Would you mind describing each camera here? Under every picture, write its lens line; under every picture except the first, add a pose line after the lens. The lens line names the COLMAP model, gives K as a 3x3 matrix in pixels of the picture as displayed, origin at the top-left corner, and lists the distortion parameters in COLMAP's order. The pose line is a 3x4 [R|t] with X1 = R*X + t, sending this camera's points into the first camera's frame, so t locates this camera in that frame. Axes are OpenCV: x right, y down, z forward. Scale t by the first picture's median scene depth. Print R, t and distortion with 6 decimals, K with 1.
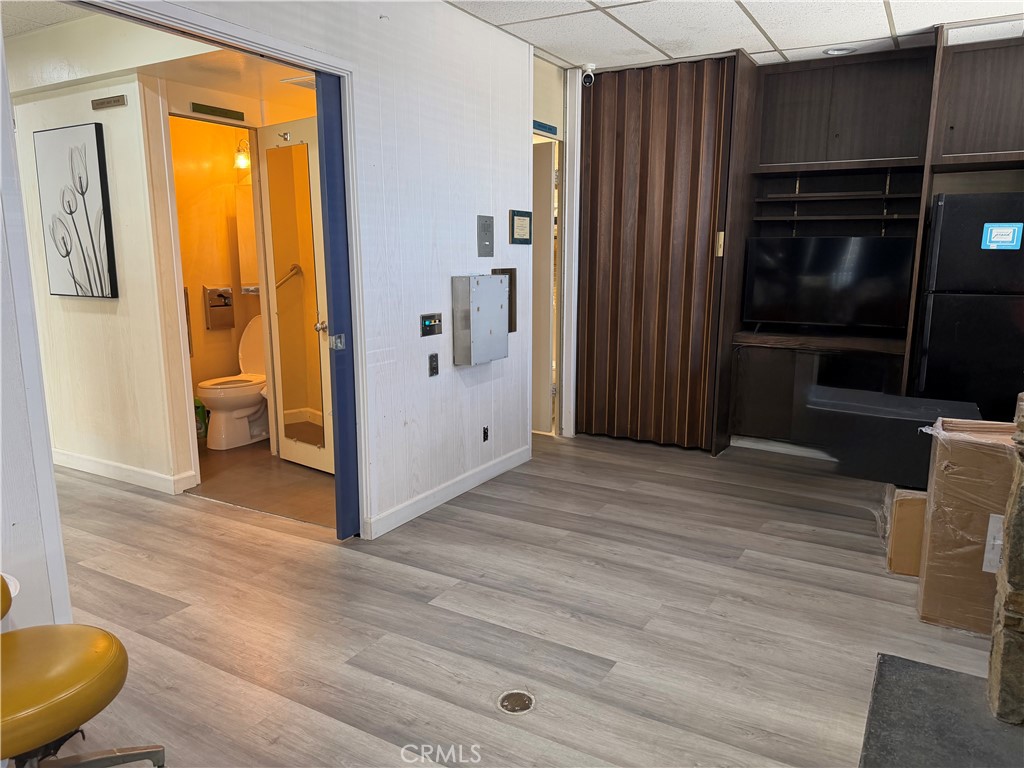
lens RADIAL K [[717.2, 0, 512.0], [0, 717.2, 384.0], [0, 0, 1]] dist [0.000104, -0.000238]
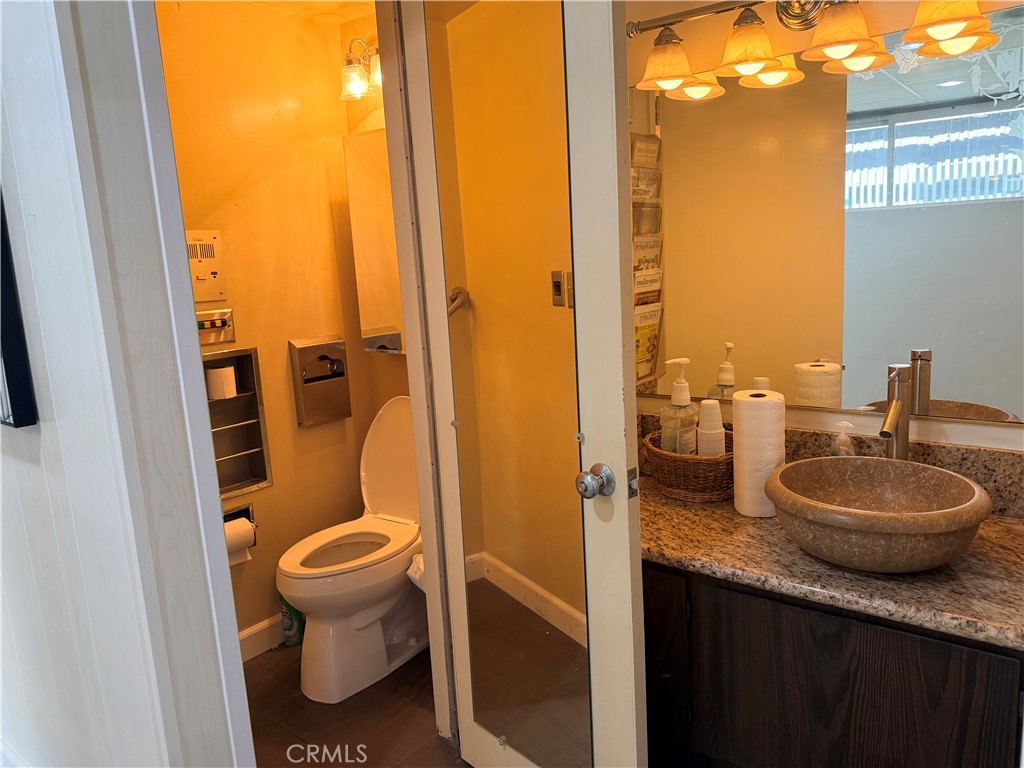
lens RADIAL K [[726.7, 0, 512.0], [0, 726.7, 384.0], [0, 0, 1]] dist [0.055792, -0.000796]
pose [[0.988542, -0.024519, -0.148941, -0.199160], [0.024682, 0.999695, -0.000755, -0.102882], [0.148914, -0.002930, 0.988846, 0.513204]]
